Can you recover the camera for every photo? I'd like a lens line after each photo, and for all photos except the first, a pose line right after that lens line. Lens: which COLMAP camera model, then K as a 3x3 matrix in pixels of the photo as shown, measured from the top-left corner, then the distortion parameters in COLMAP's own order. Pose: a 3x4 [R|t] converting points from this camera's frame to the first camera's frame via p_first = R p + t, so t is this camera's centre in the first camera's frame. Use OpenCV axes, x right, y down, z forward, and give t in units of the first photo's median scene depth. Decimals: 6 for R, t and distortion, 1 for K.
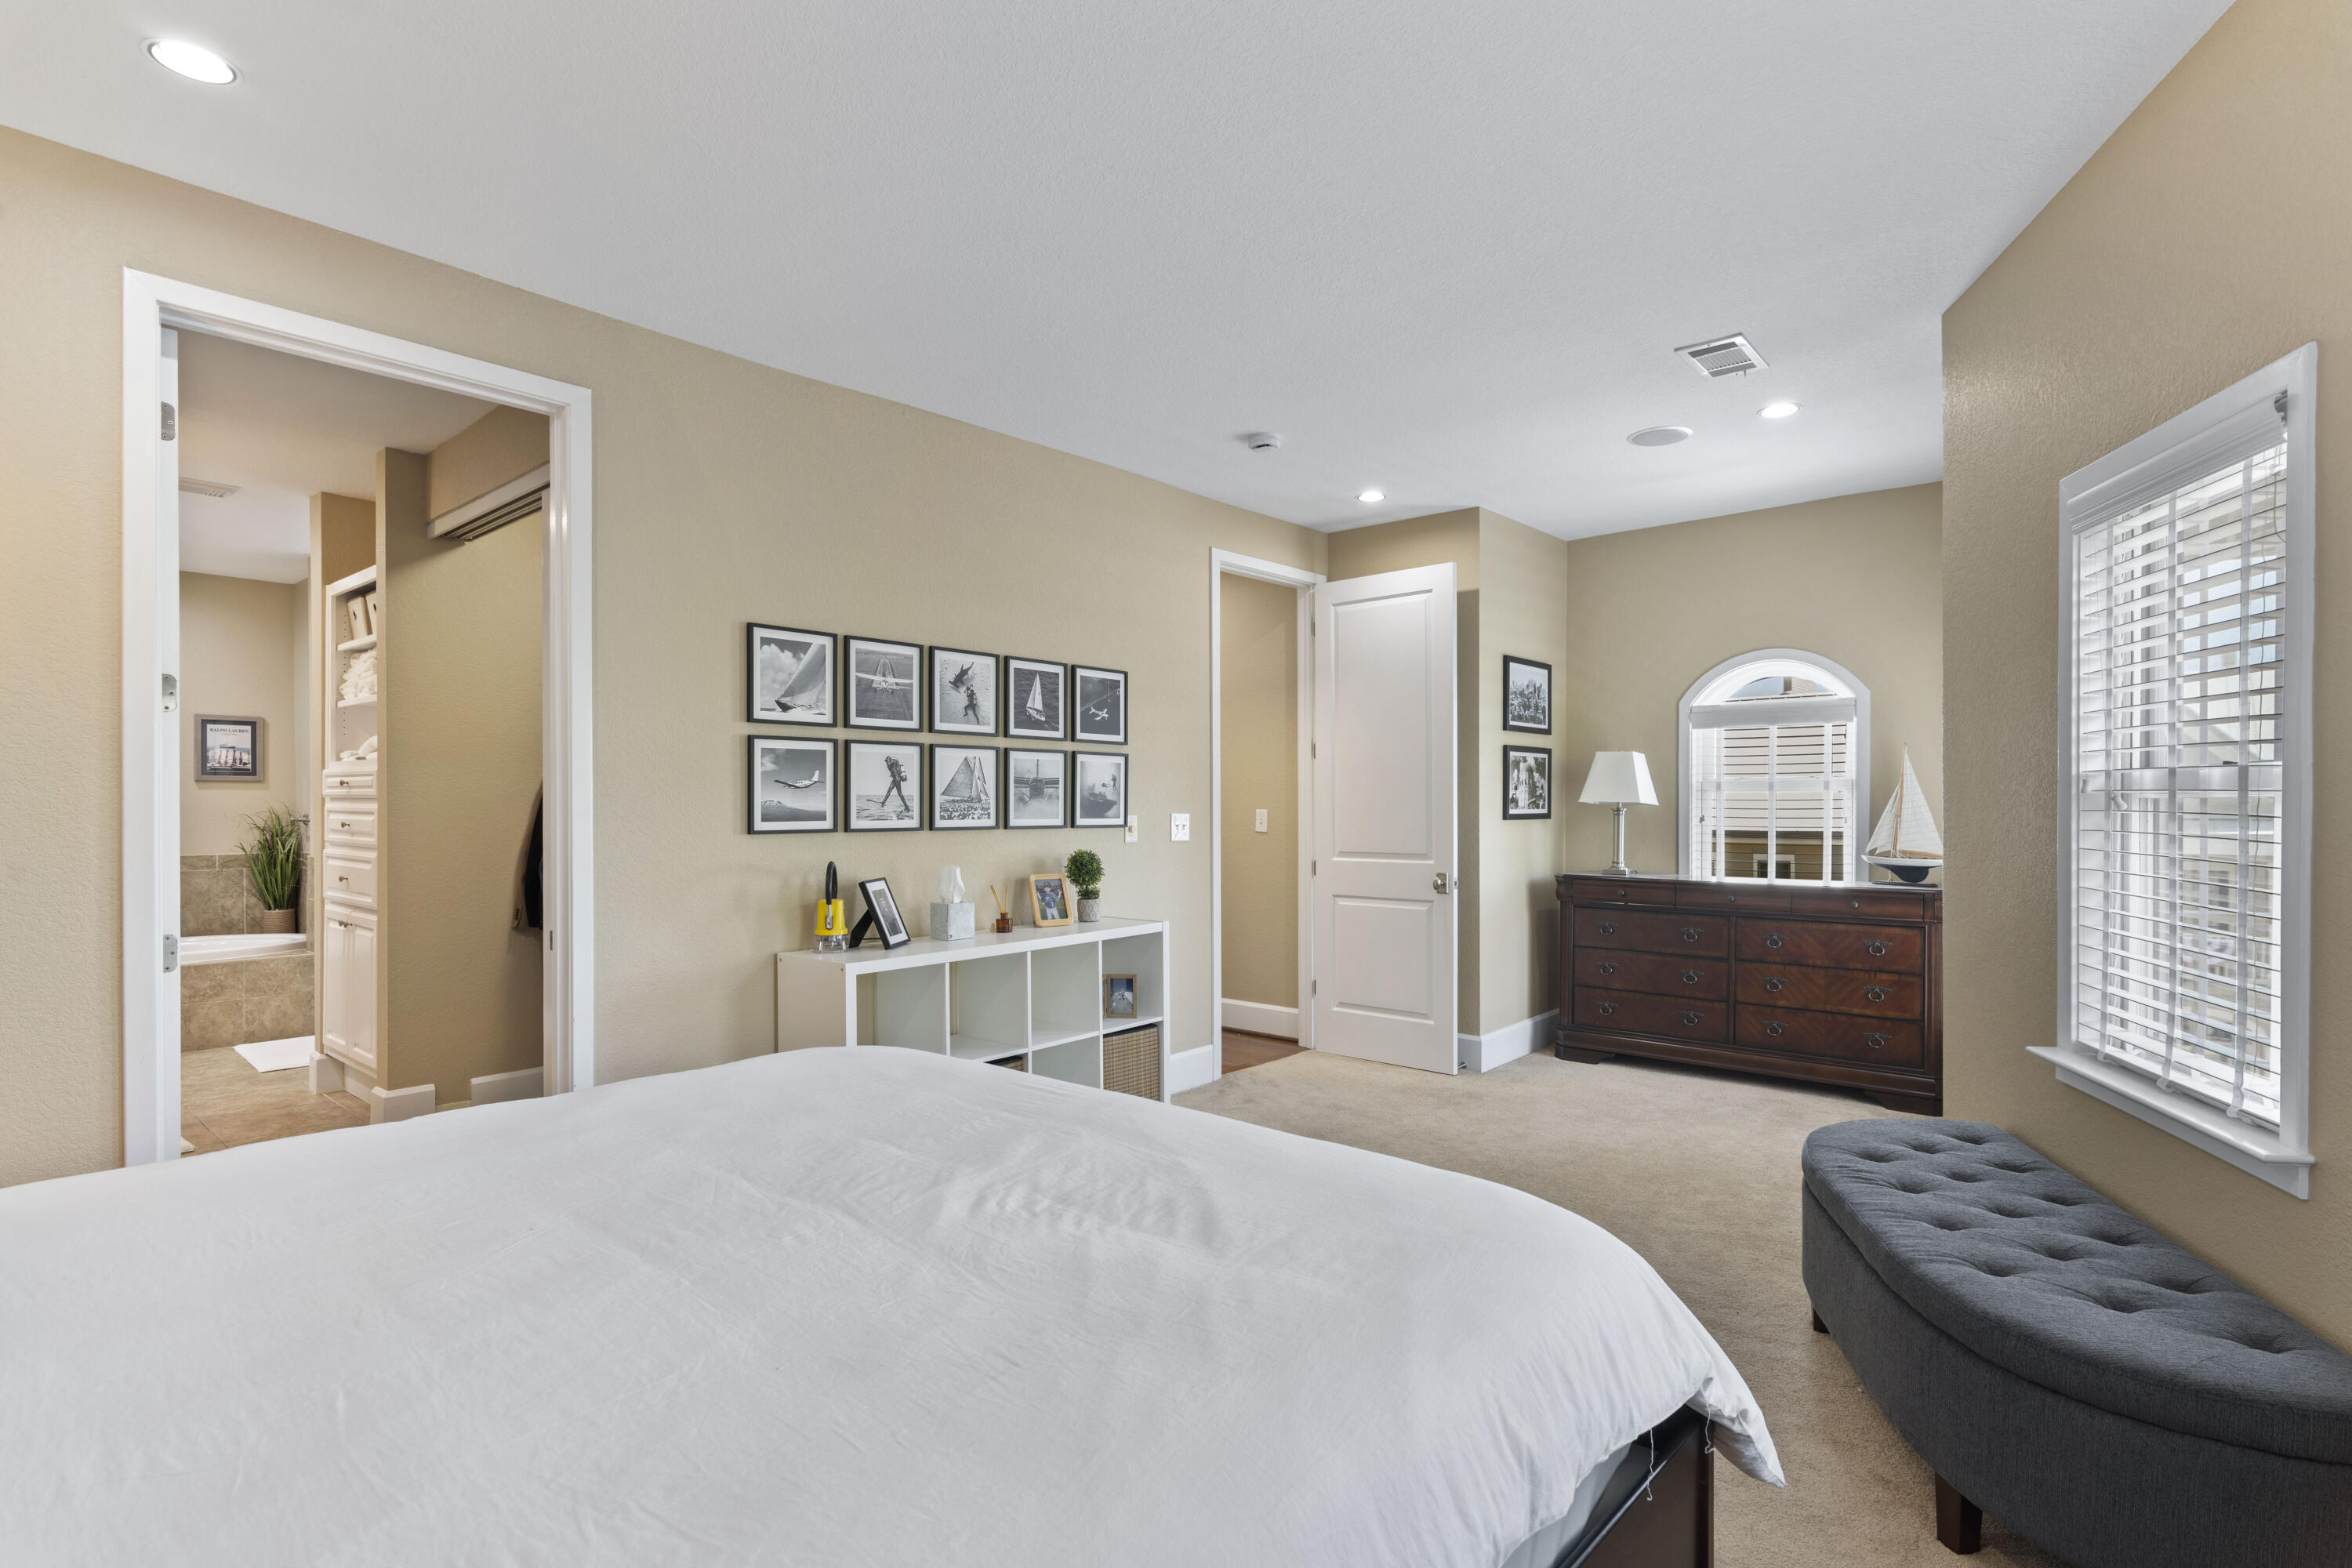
lens RADIAL K [[1147.1, 0, 1193.2], [0, 1147.1, 802.9], [0, 0, 1]] dist [0.004352, -0.000036]
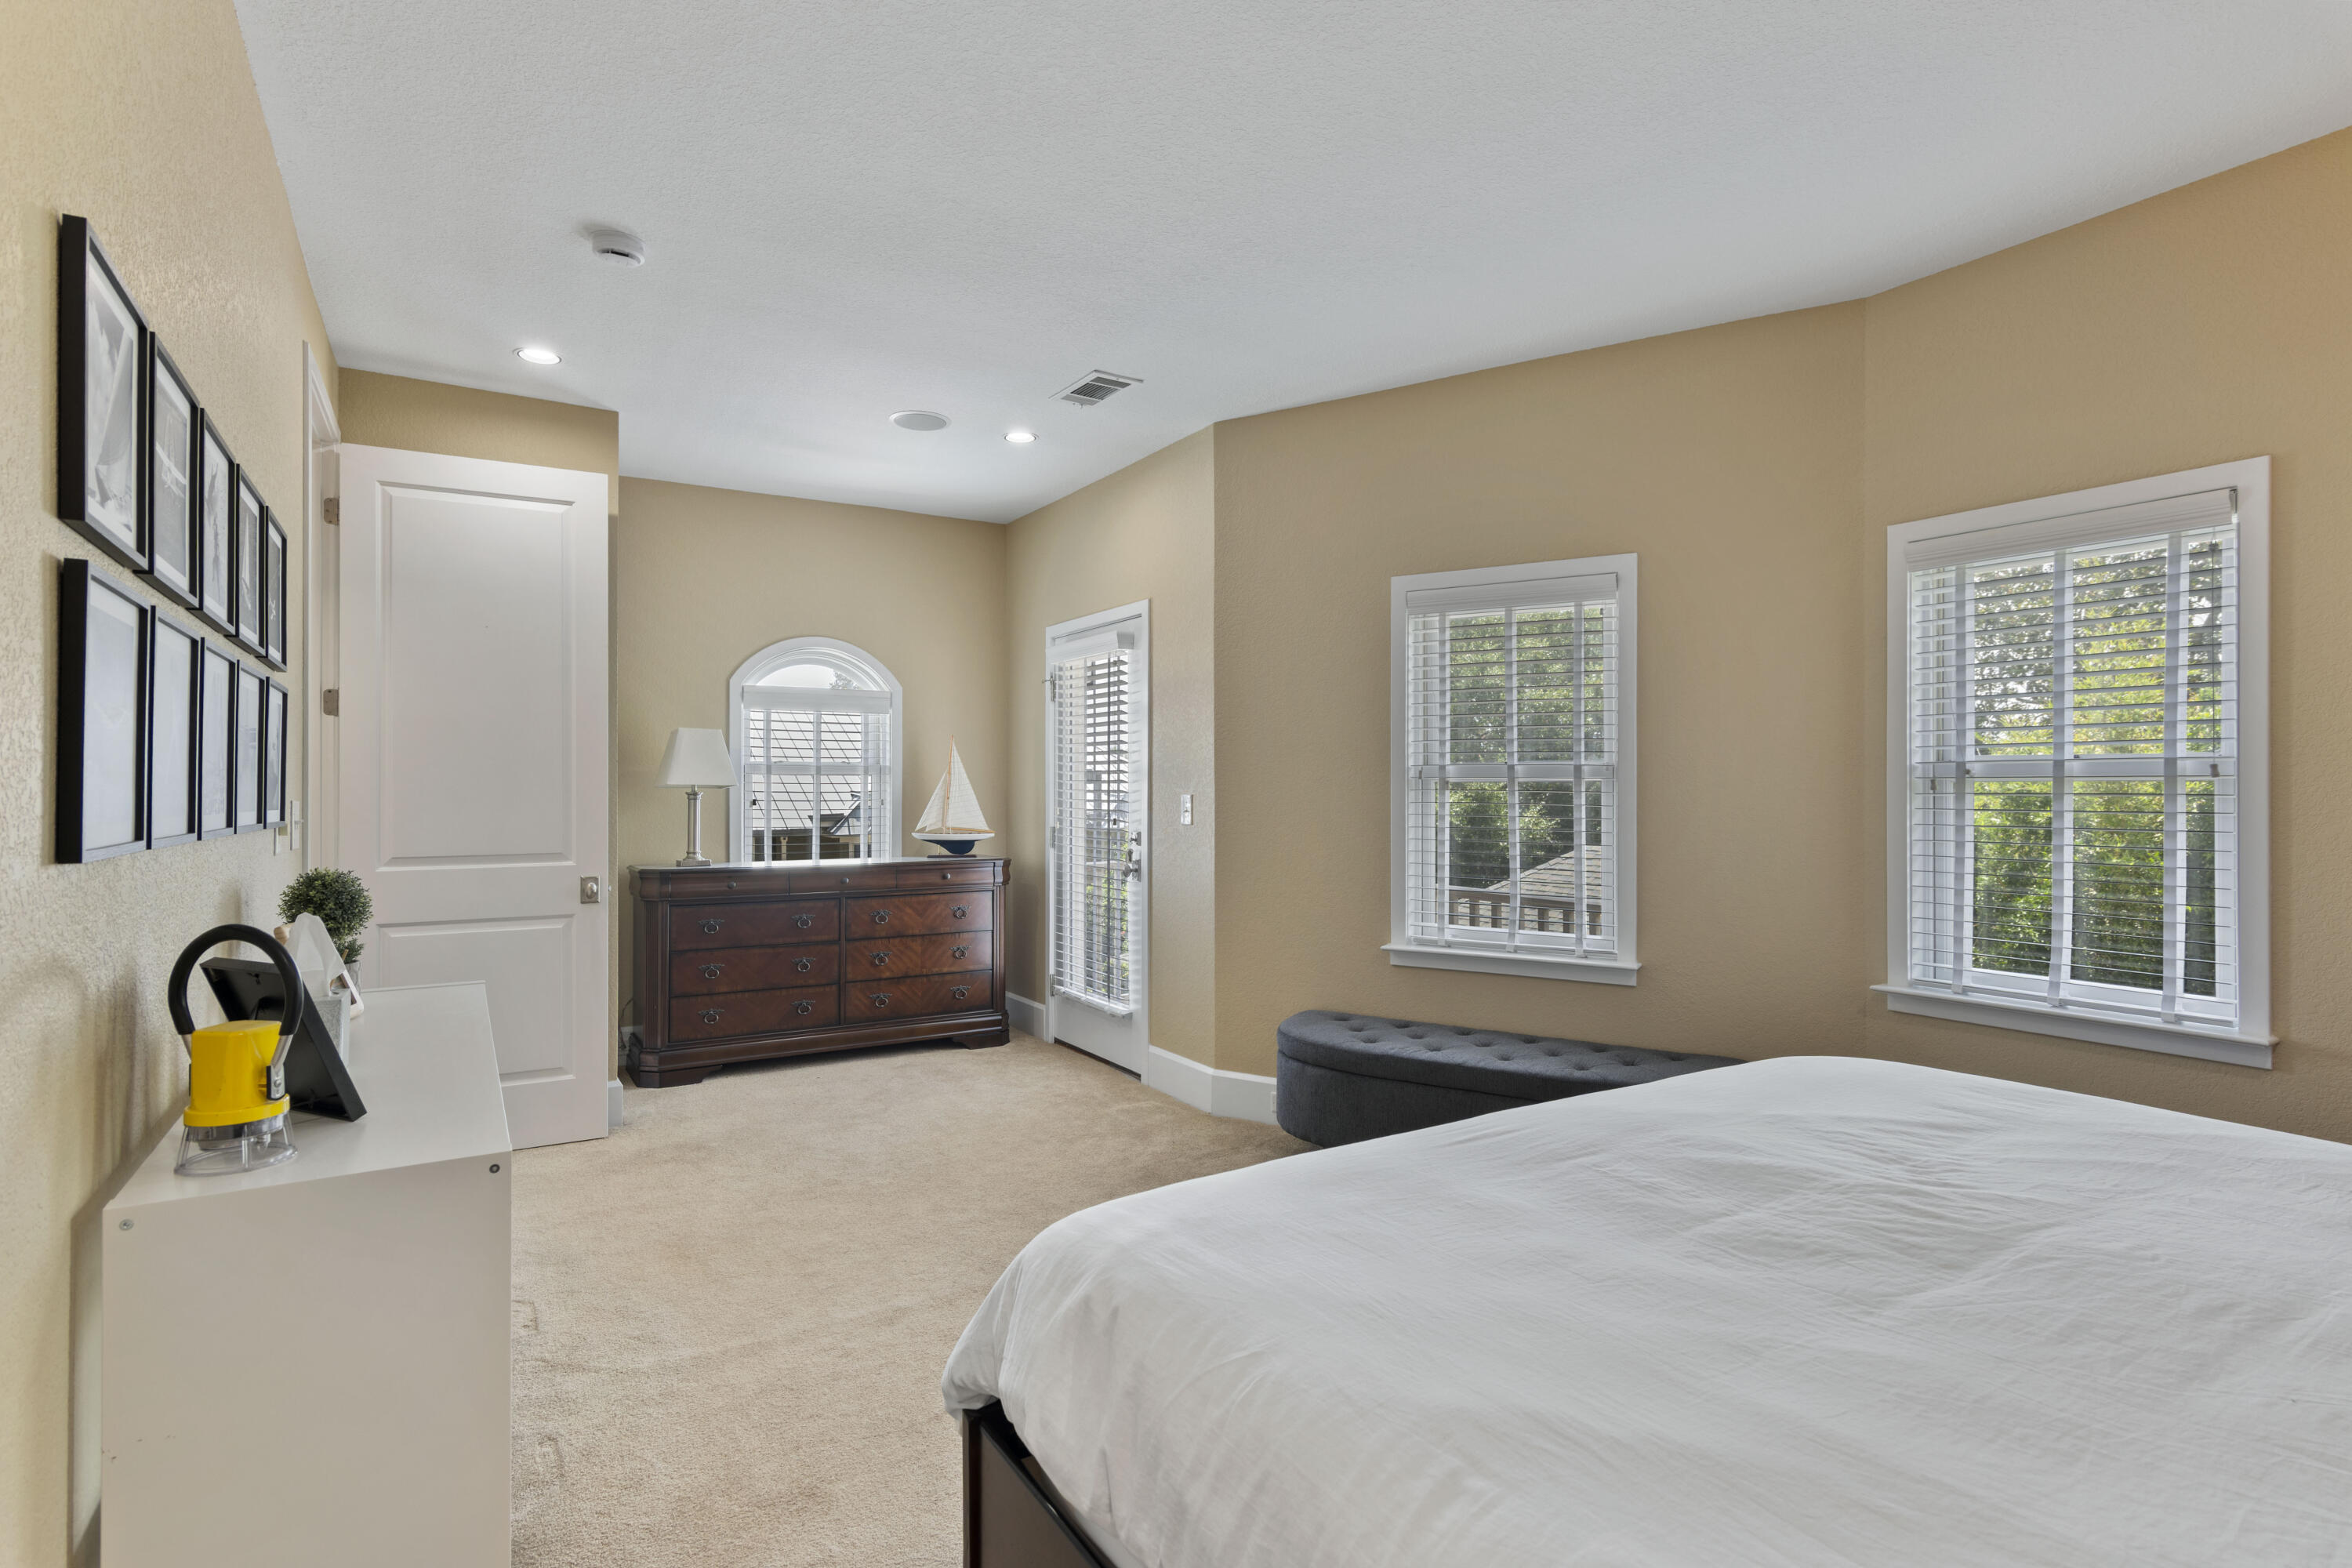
lens RADIAL K [[1147.1, 0, 1187.3], [0, 1147.1, 775.8], [0, 0, 1]] dist [0.004352, -0.000036]
pose [[0.299513, 0.012558, 0.954010, -0.427356], [-0.000633, 0.999916, -0.012964, 0.004143], [-0.954092, 0.003279, 0.299496, 0.426087]]
